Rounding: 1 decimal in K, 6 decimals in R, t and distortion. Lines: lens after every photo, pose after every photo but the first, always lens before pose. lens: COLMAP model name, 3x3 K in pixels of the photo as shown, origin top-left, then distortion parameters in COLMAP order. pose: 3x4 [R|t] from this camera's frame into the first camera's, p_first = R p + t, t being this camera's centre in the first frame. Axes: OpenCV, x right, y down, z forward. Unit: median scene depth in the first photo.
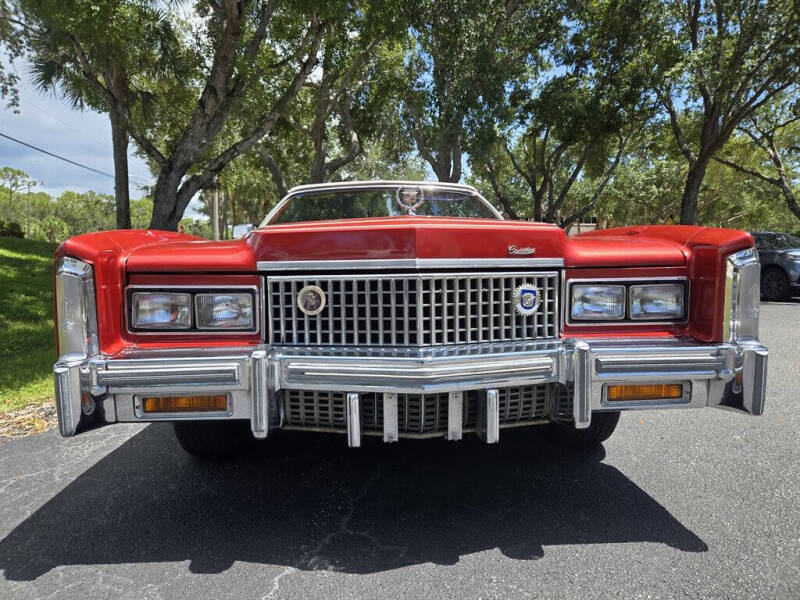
lens RADIAL K [[528.6, 0, 391.5], [0, 528.6, 303.3], [0, 0, 1]] dist [0.068082, -0.059874]
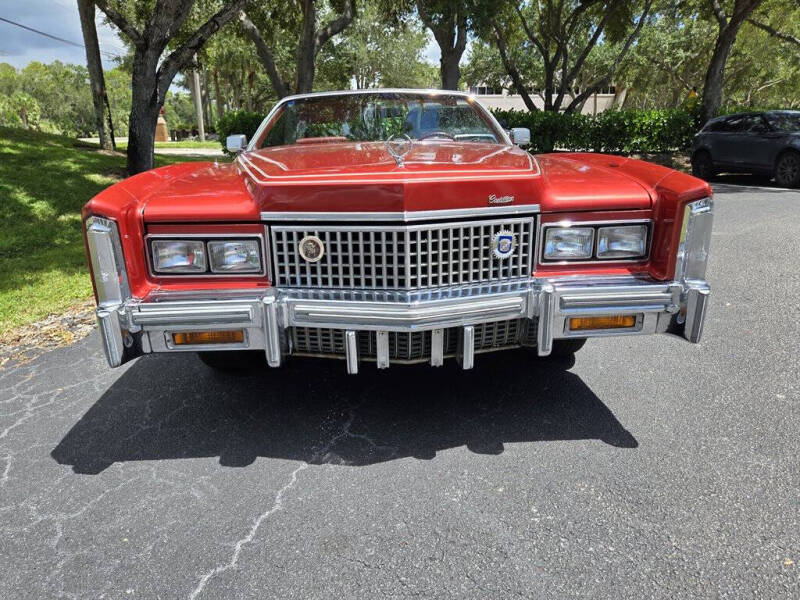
lens RADIAL K [[541.6, 0, 388.2], [0, 541.6, 312.4], [0, 0, 1]] dist [0.071268, -0.061608]
pose [[0.999946, -0.008193, -0.006395, 0.017497], [0.009421, 0.974326, 0.224944, -0.127702], [0.004388, -0.224992, 0.974351, -0.150909]]
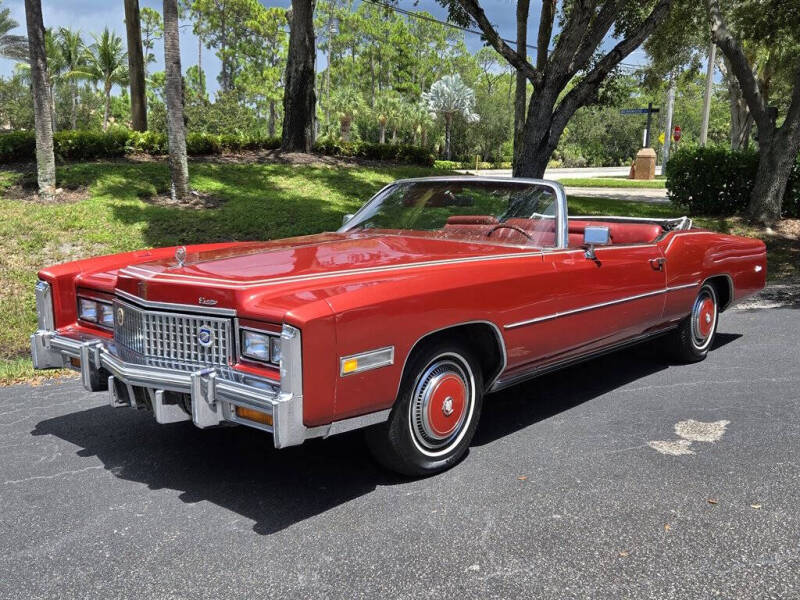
lens RADIAL K [[797.9, 0, 366.8], [0, 797.9, 328.0], [0, 0, 1]] dist [0.065248, -0.005853]
pose [[0.709643, 0.147878, -0.688868, 2.060780], [-0.069933, 0.987681, 0.139983, -0.363522], [0.701082, -0.051163, 0.711243, -0.239768]]
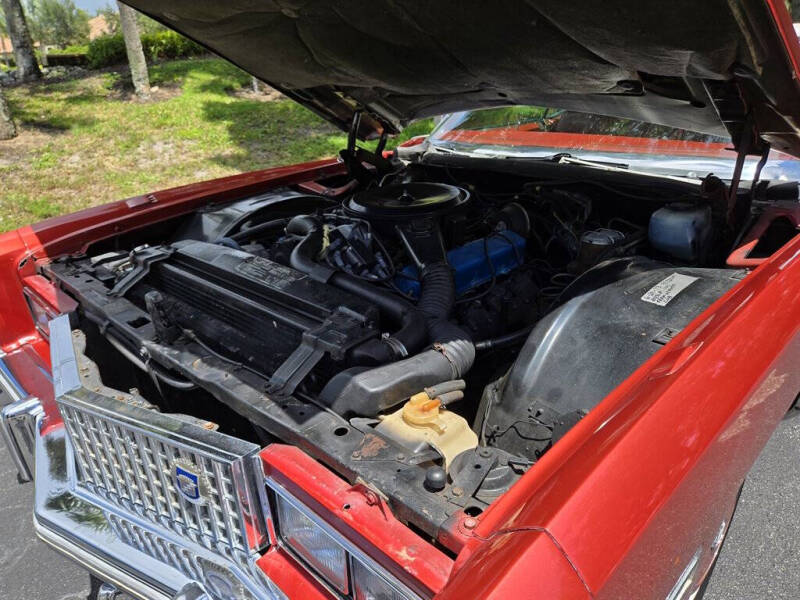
lens RADIAL K [[541.6, 0, 388.2], [0, 541.6, 312.4], [0, 0, 1]] dist [0.071268, -0.061608]
pose [[0.679699, 0.283588, -0.676452, 0.756150], [-0.013600, 0.926950, 0.374939, -0.408115], [0.733365, -0.245646, 0.633904, 0.823145]]
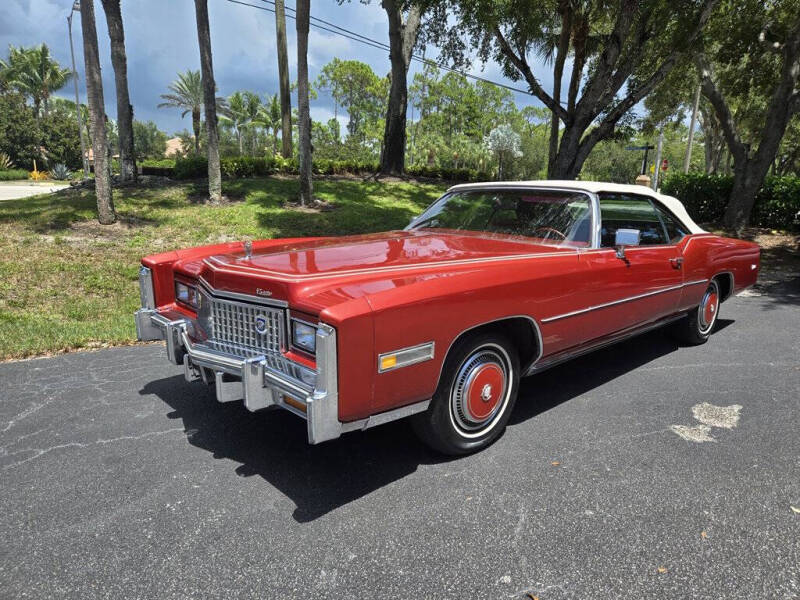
lens RADIAL K [[524.0, 0, 395.7], [0, 524.0, 309.9], [0, 0, 1]] dist [0.072959, -0.057622]
pose [[0.642508, 0.191467, -0.741973, 1.648685], [-0.087991, 0.980310, 0.176774, -0.356959], [0.761210, -0.048292, 0.646705, 0.300957]]
